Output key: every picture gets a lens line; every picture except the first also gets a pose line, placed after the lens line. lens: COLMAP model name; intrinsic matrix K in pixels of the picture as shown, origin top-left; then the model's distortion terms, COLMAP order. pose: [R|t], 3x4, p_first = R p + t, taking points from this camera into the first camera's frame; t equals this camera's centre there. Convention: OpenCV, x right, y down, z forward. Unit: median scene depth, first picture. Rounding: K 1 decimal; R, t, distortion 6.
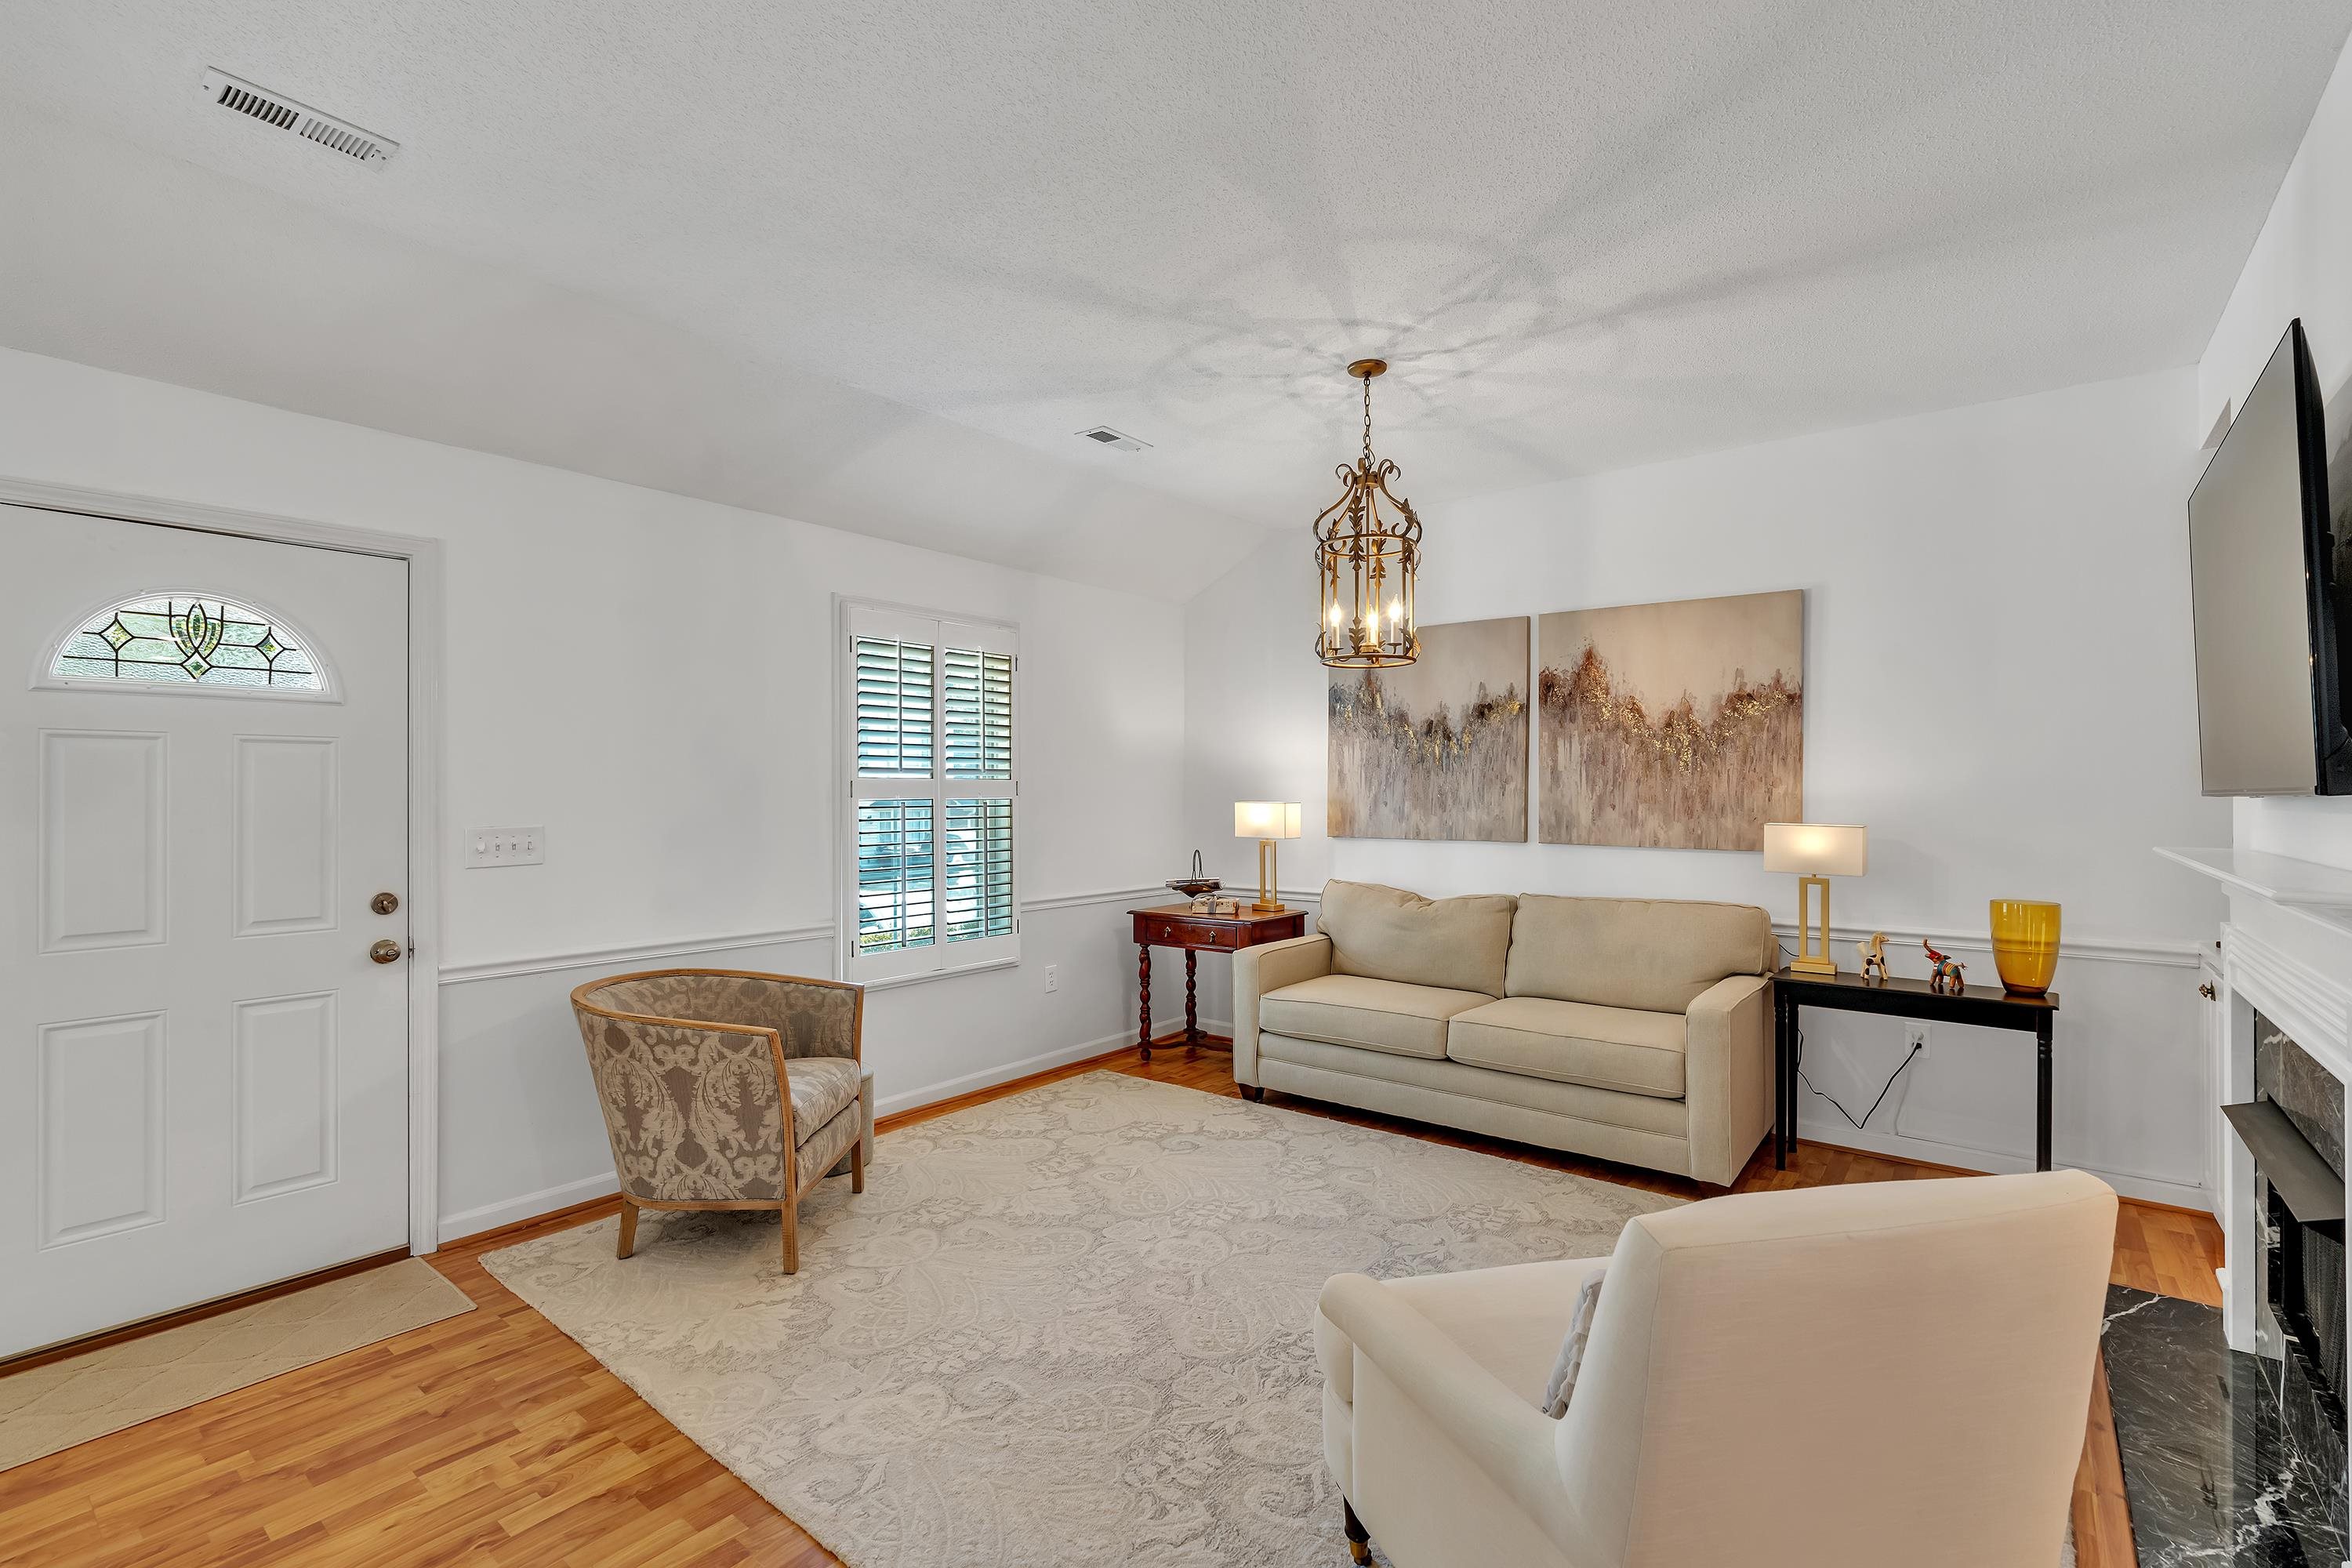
lens RADIAL K [[1055.0, 0, 1176.0], [0, 1055.0, 784.0], [0, 0, 1]] dist [-0.006158, 0.000078]
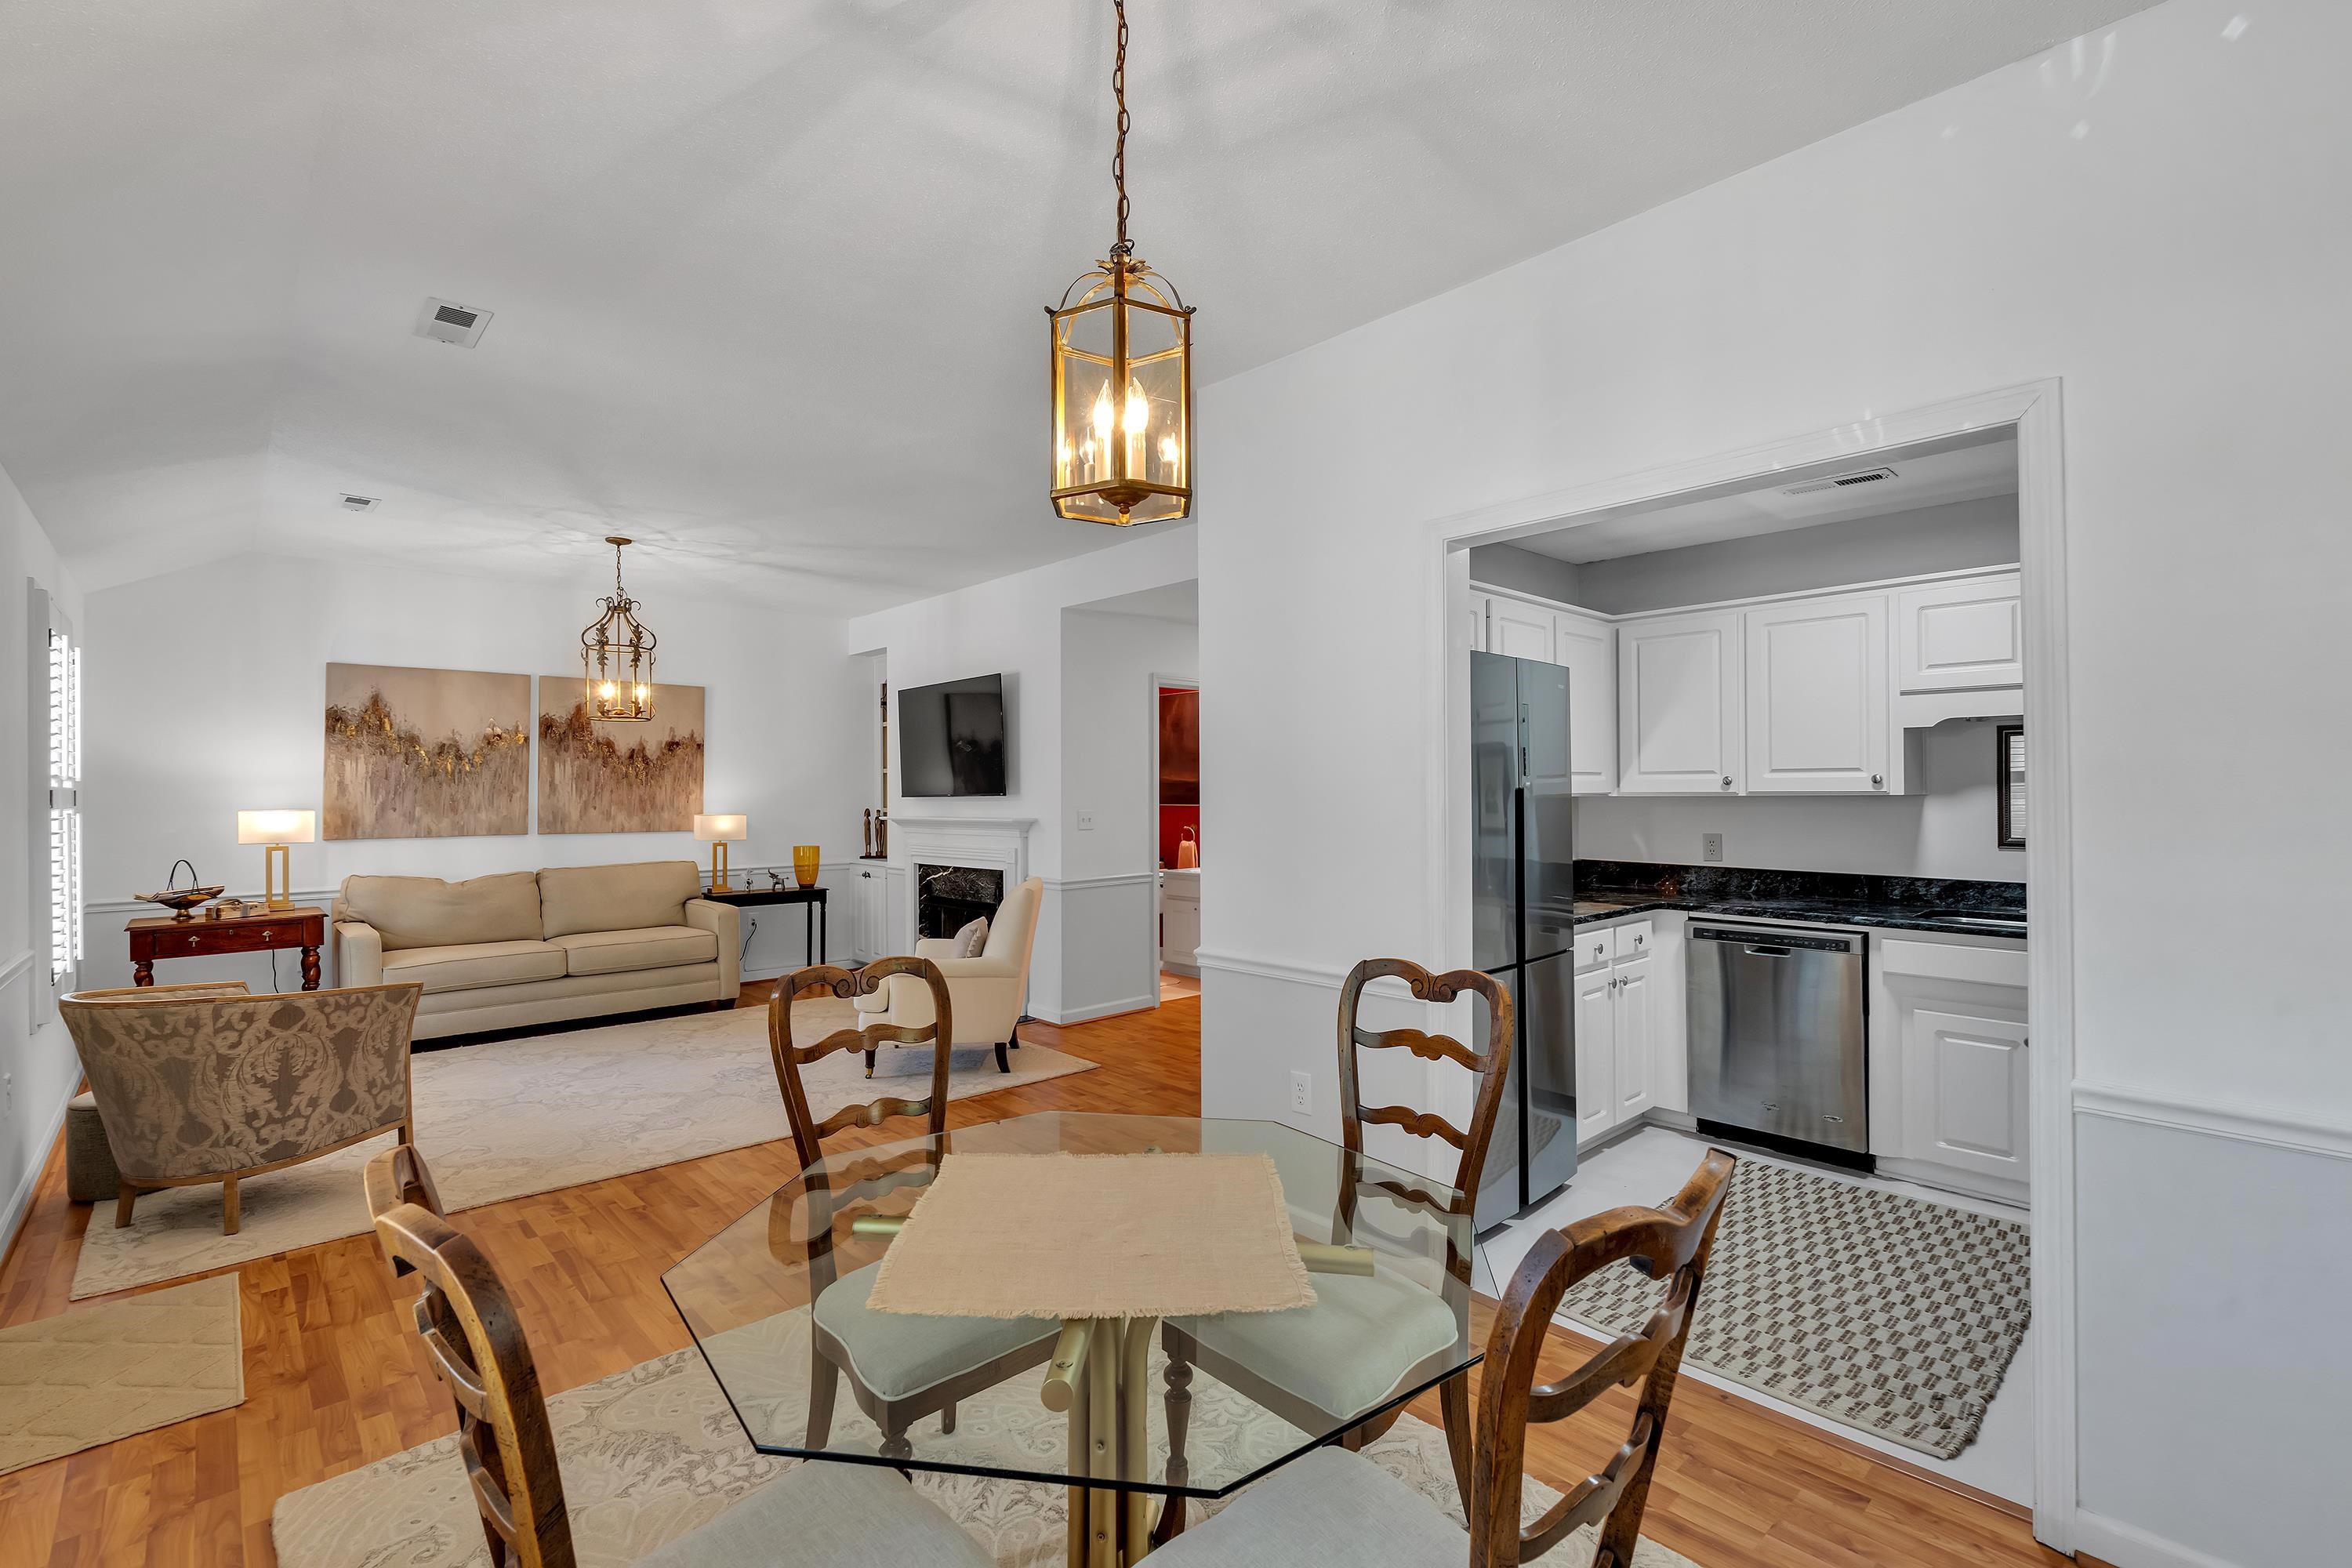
lens RADIAL K [[1055.0, 0, 1176.0], [0, 1055.0, 784.0], [0, 0, 1]] dist [-0.006158, 0.000078]
pose [[0.153676, 0.007981, 0.988089, -1.113903], [0.000036, 0.999967, -0.008082, -0.000964], [-0.988121, 0.001277, 0.153671, -0.095778]]
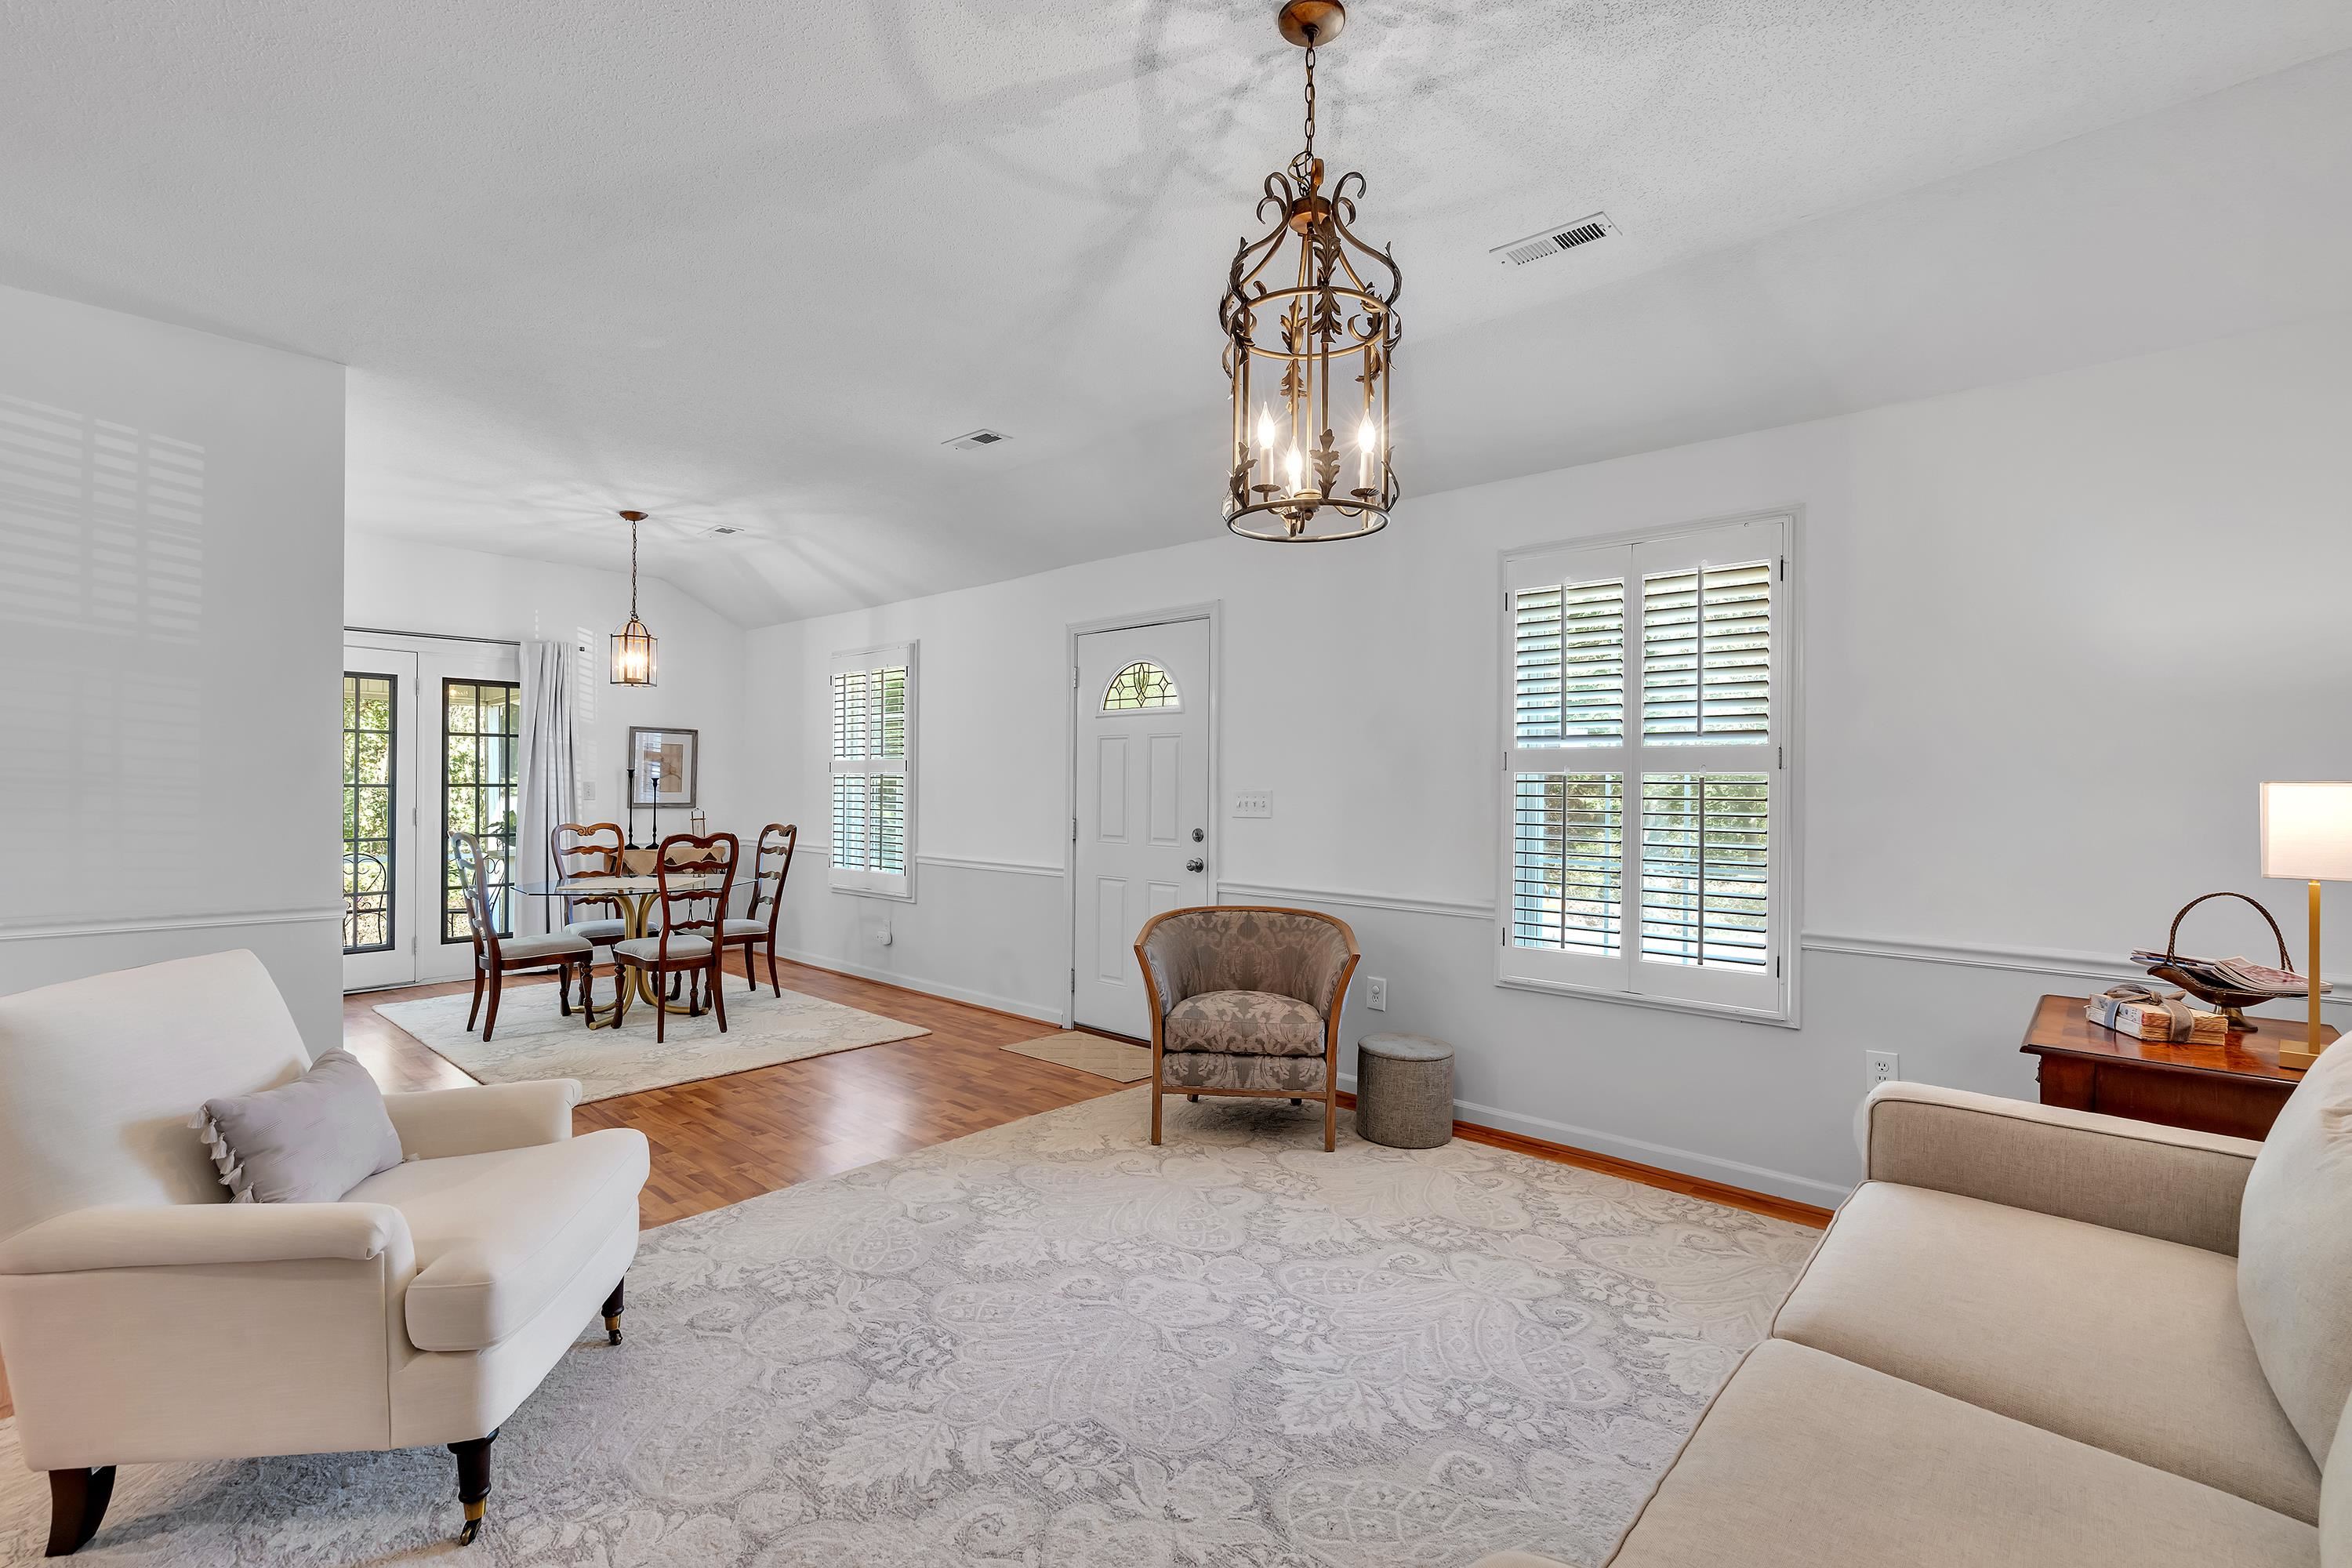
lens RADIAL K [[1055.0, 0, 1176.0], [0, 1055.0, 784.0], [0, 0, 1]] dist [-0.006158, 0.000078]
pose [[-0.069850, 0.001472, -0.997556, 0.655484], [-0.002311, 0.999996, 0.001637, 0.024952], [0.997555, 0.002420, -0.069846, 0.822905]]
